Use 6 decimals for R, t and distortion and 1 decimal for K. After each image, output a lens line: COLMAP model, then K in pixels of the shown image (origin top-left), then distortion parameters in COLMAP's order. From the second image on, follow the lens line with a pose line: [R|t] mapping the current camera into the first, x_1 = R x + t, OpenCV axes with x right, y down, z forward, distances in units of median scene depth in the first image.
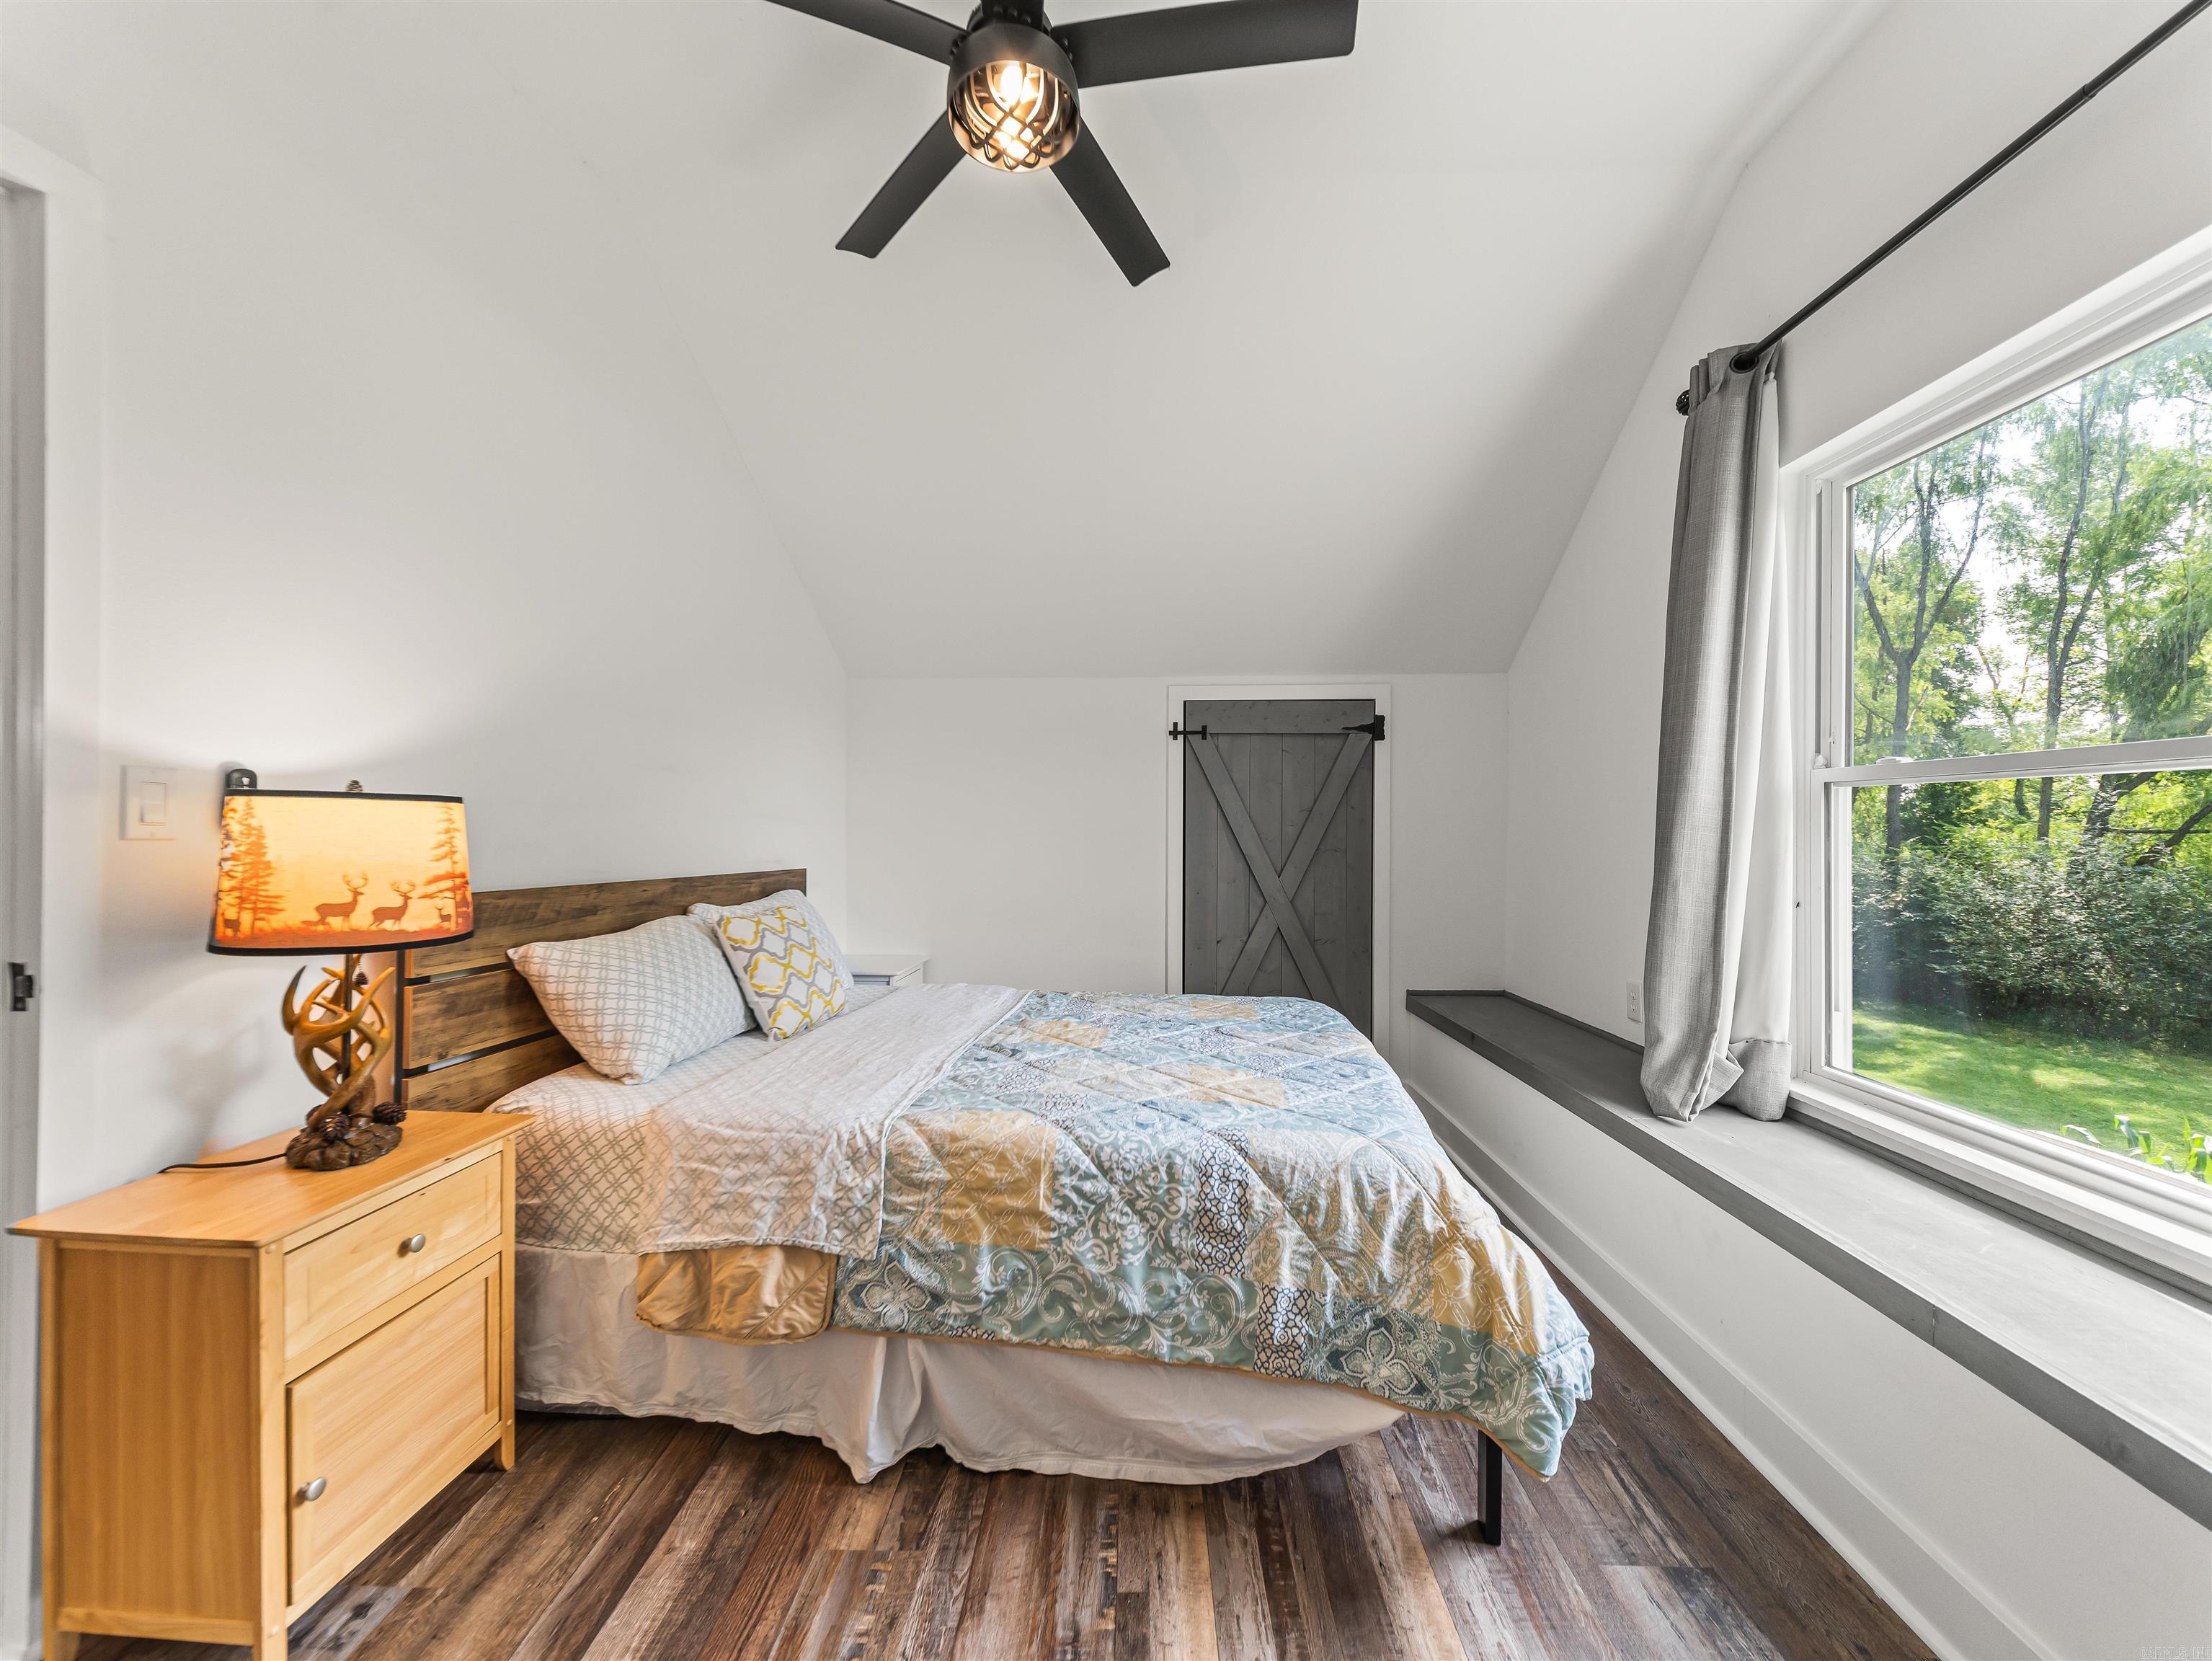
lens RADIAL K [[854.7, 0, 1102.3], [0, 854.7, 831.1], [0, 0, 1]] dist [0.018300, -0.007654]
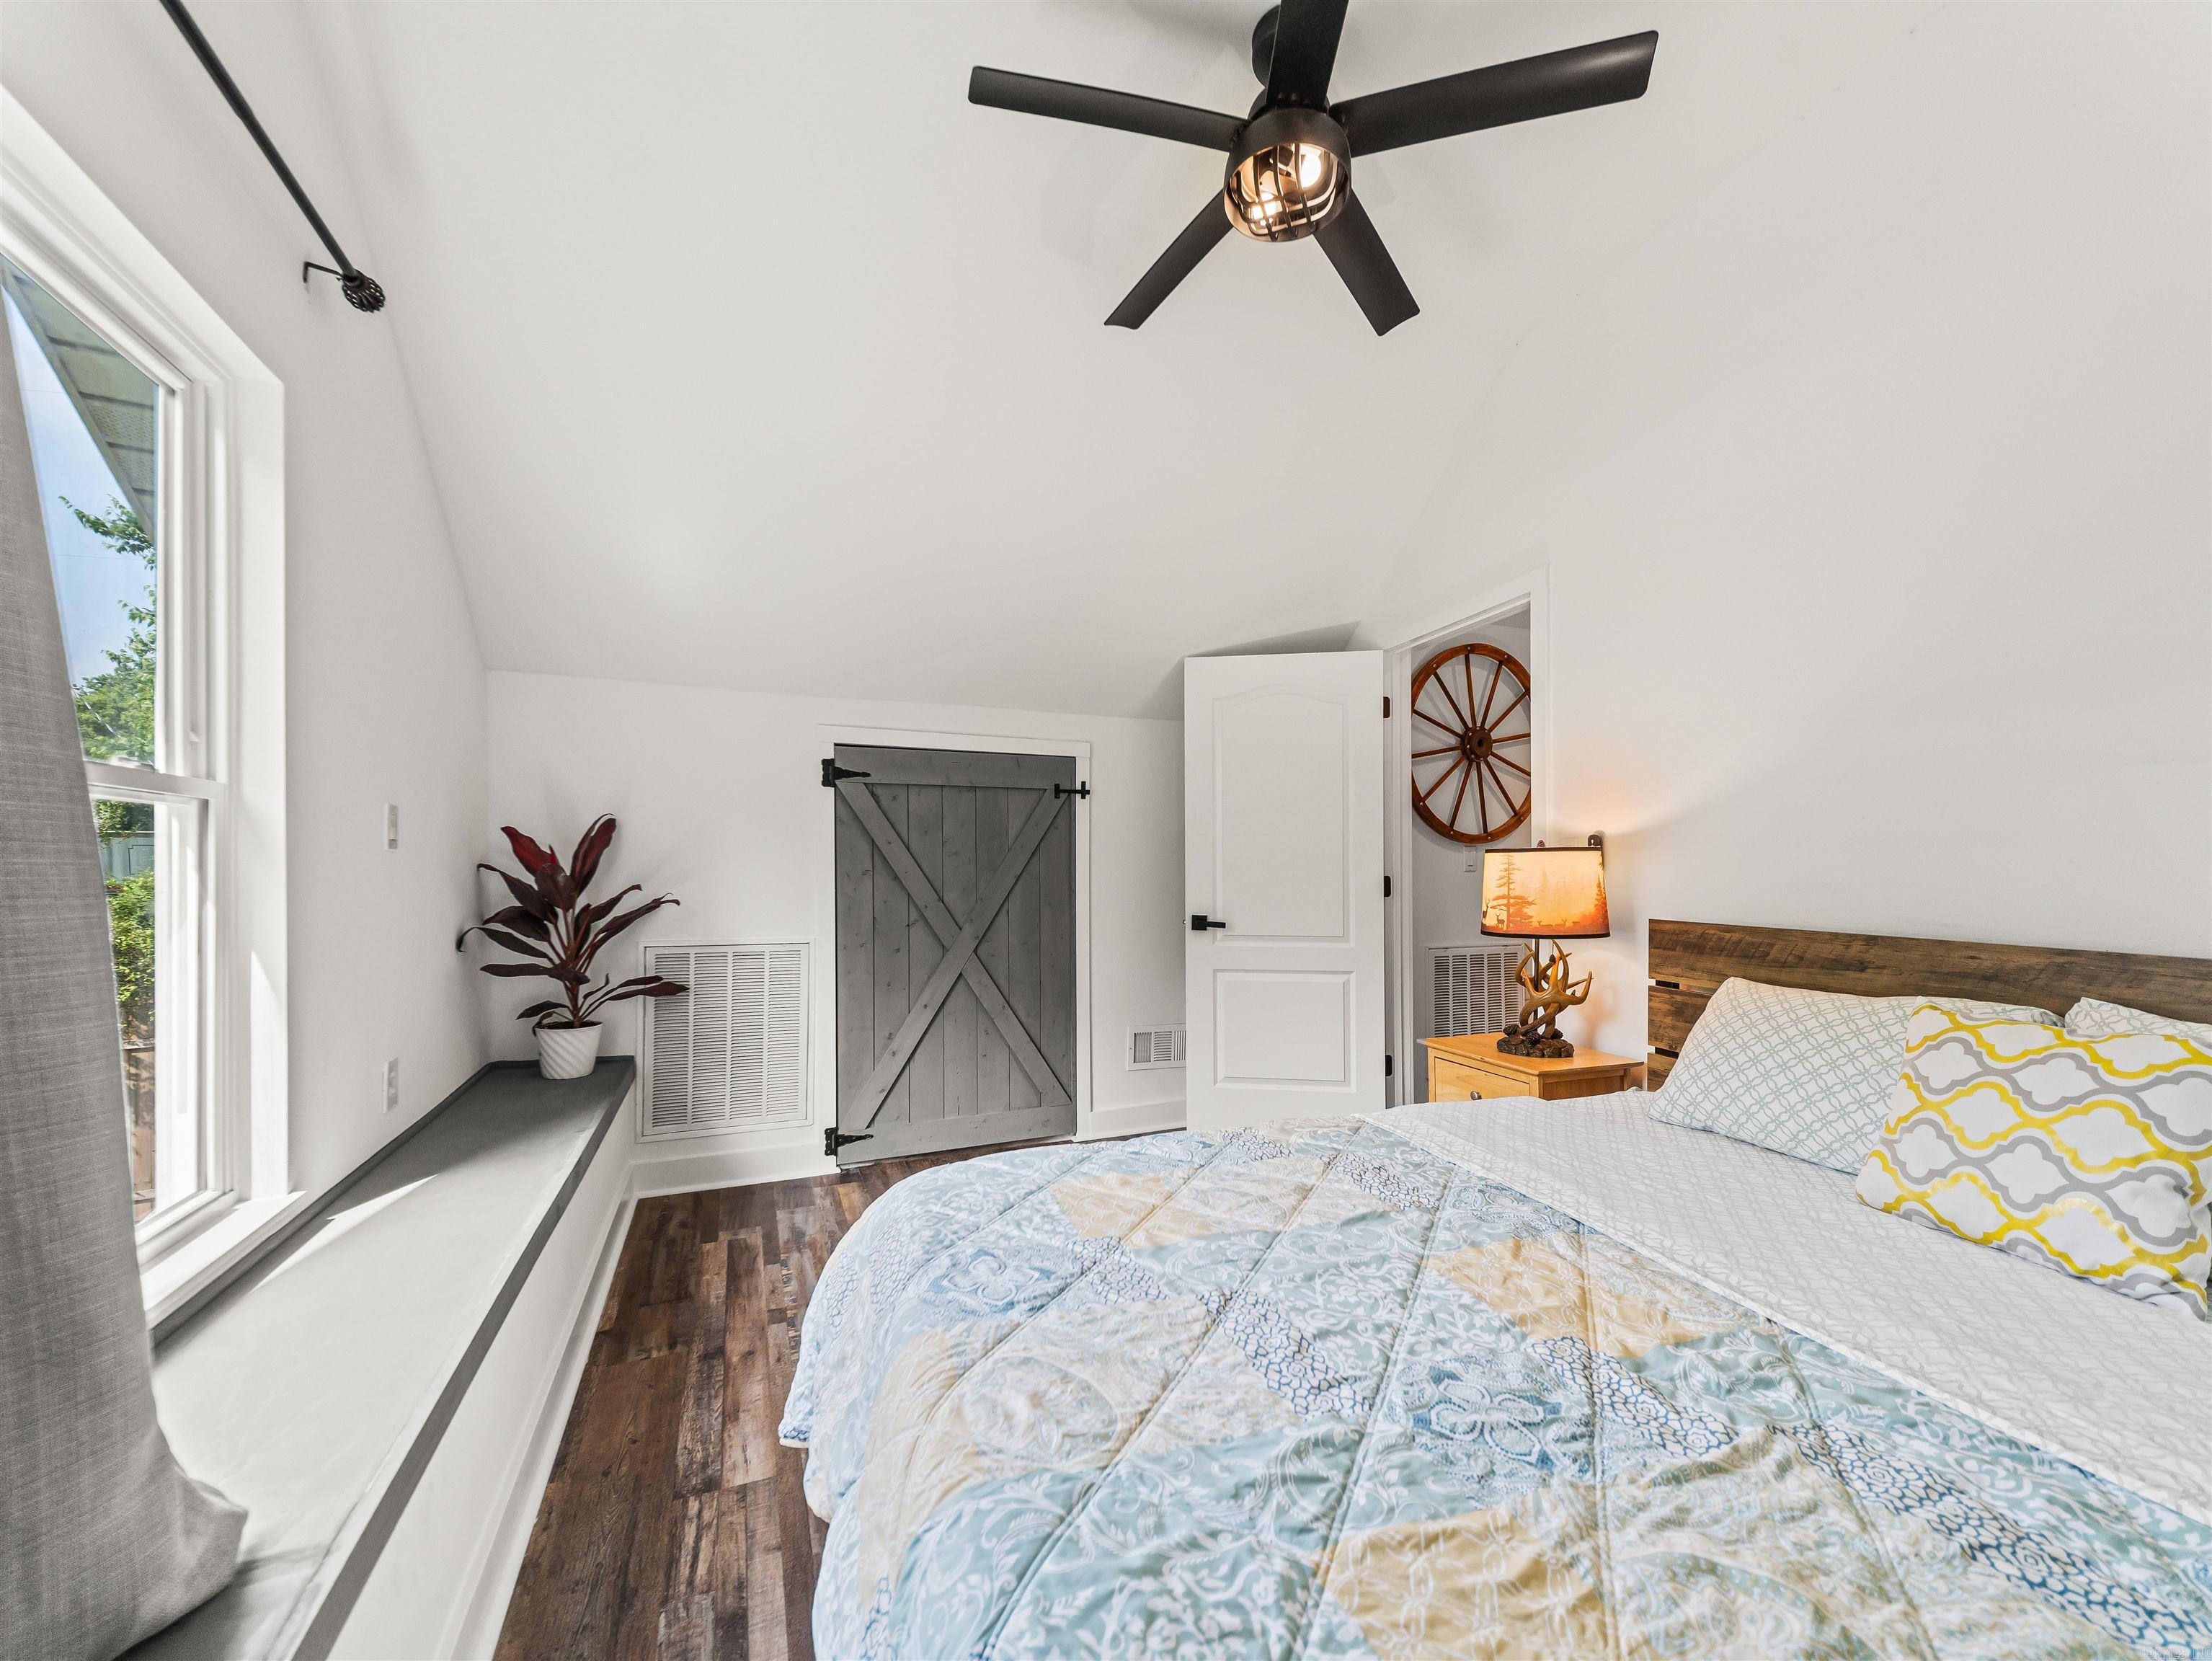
lens RADIAL K [[854.7, 0, 1117.1], [0, 854.7, 864.7], [0, 0, 1]] dist [0.018300, -0.007654]
pose [[-0.900907, -0.005875, -0.433971, 0.576298], [-0.004008, 0.999978, -0.005216, 0.001132], [0.433993, -0.002959, -0.900912, 1.963775]]
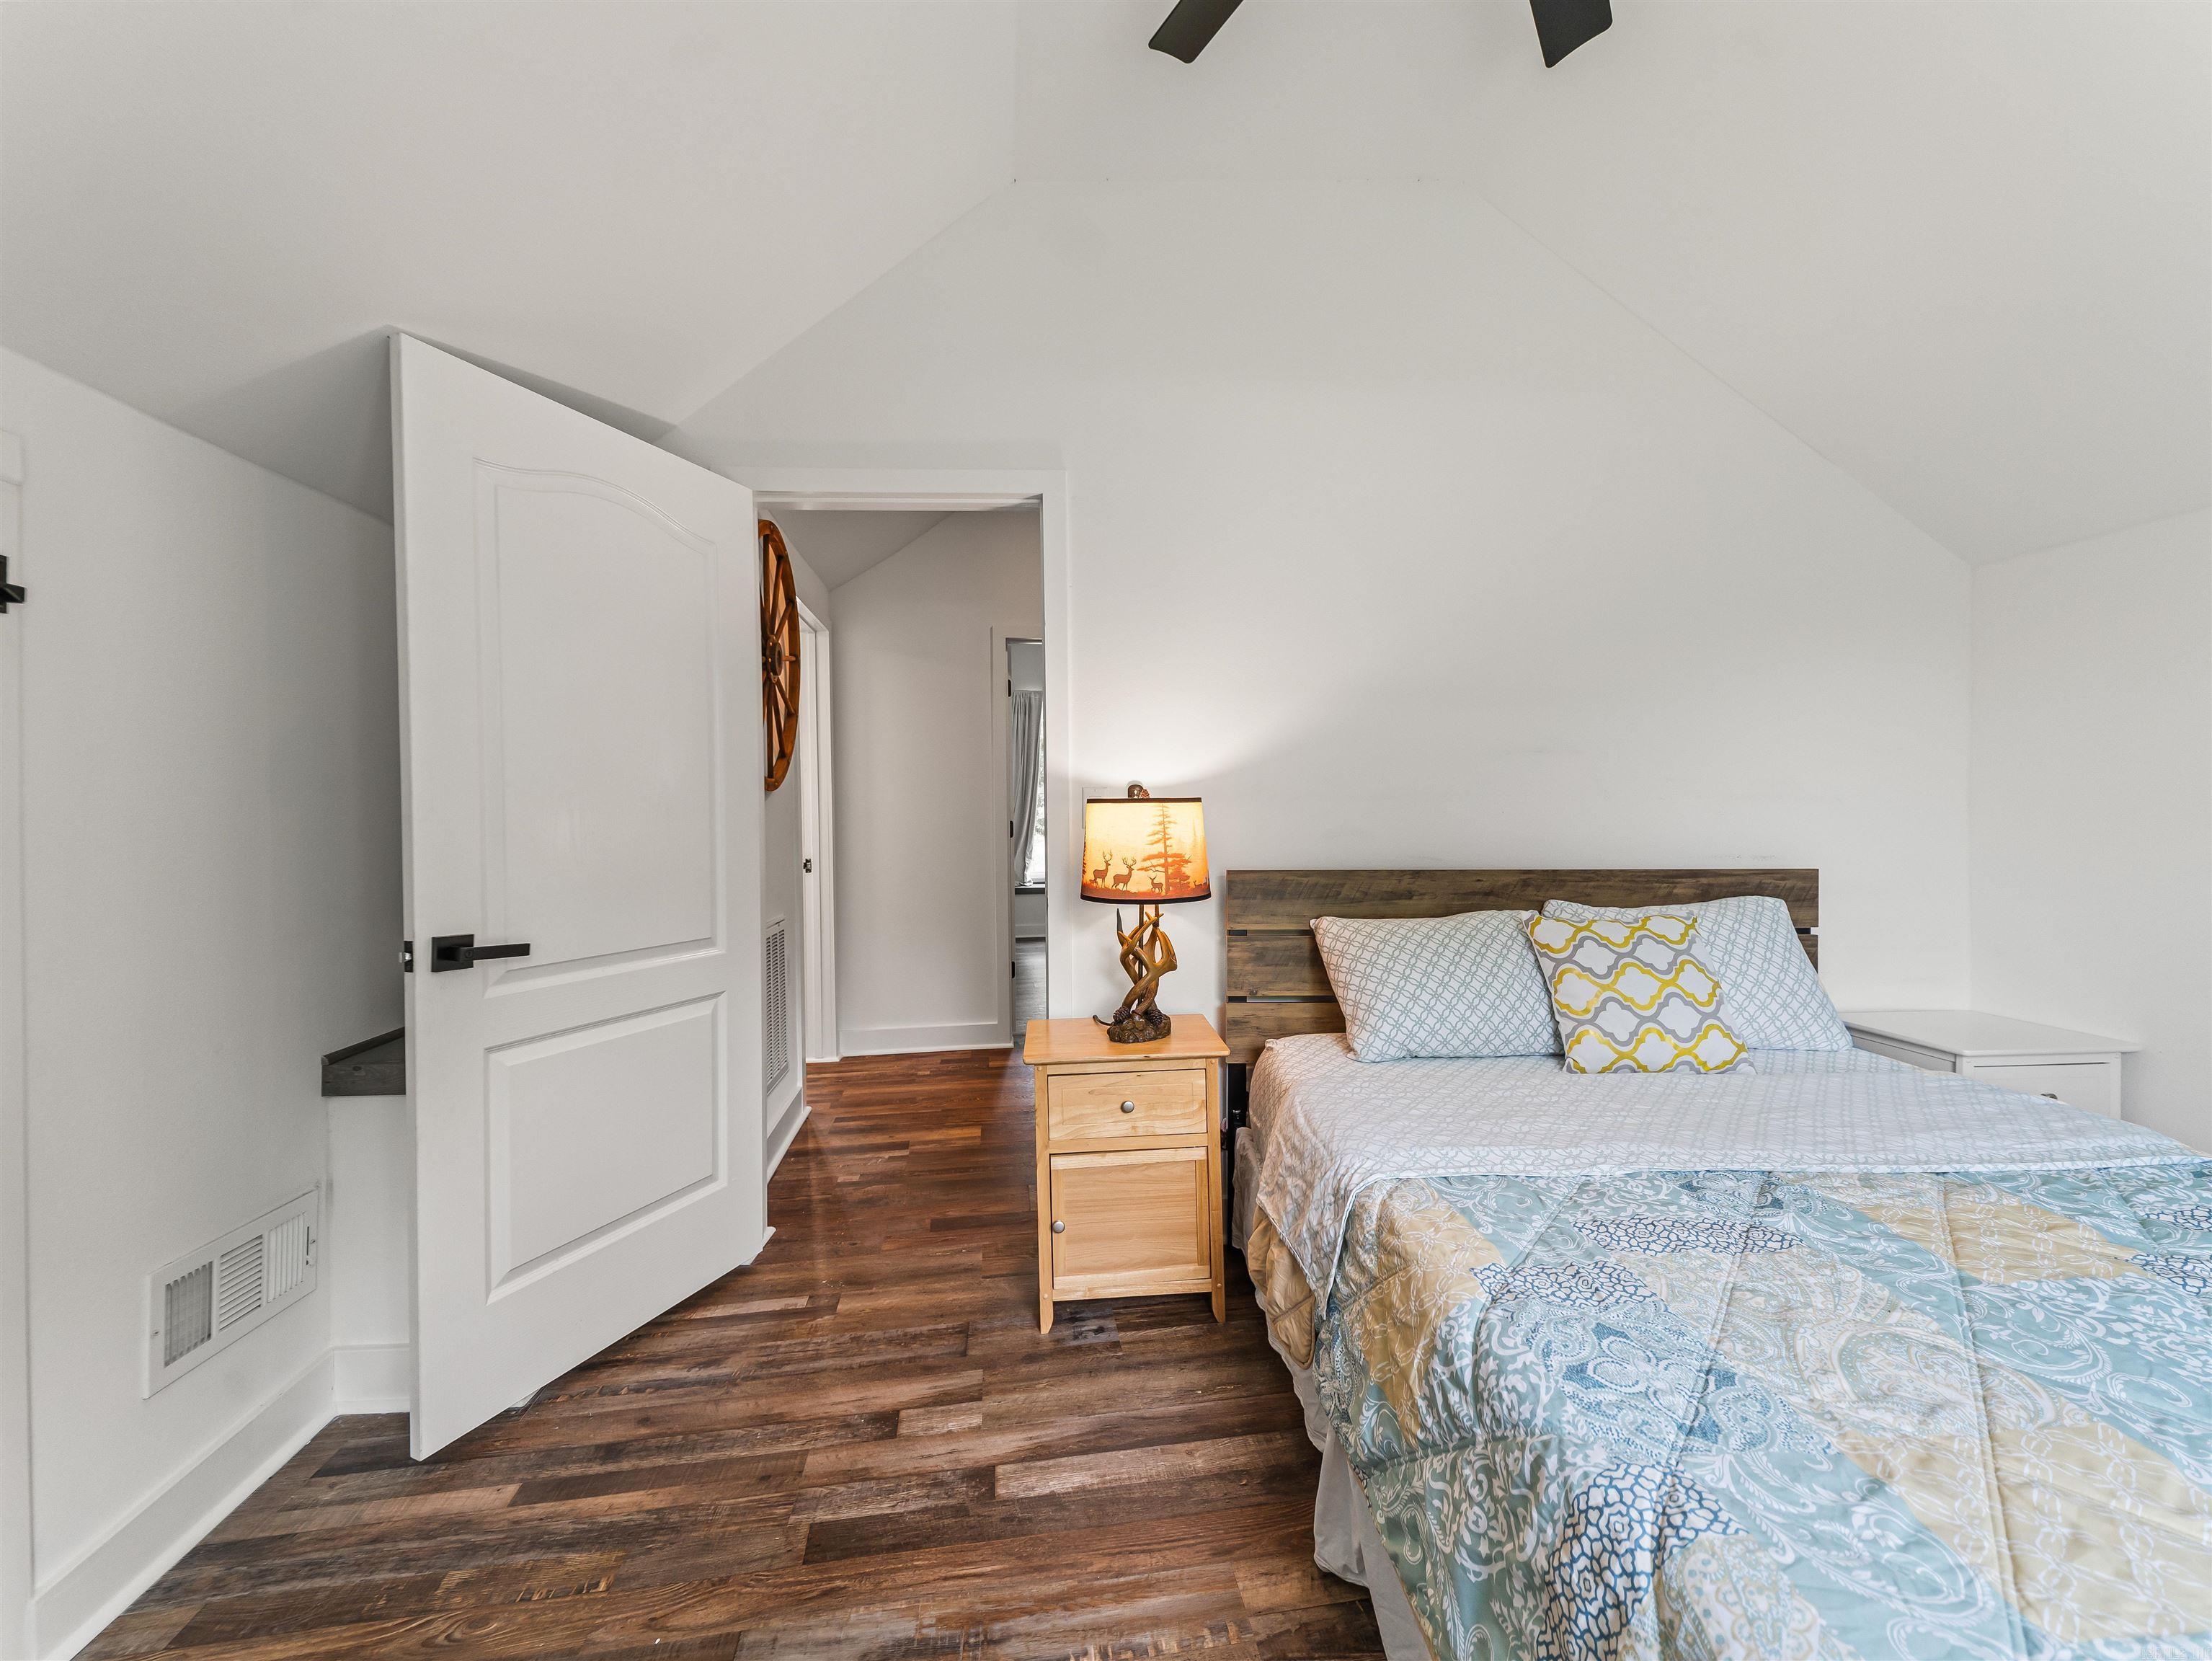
lens RADIAL K [[854.7, 0, 1106.4], [0, 854.7, 821.2], [0, 0, 1]] dist [0.018300, -0.007654]
pose [[0.171829, 0.001955, -0.985125, 0.527348], [0.009238, 0.999951, 0.003595, -0.008589], [0.985083, -0.009718, 0.171803, 0.613711]]
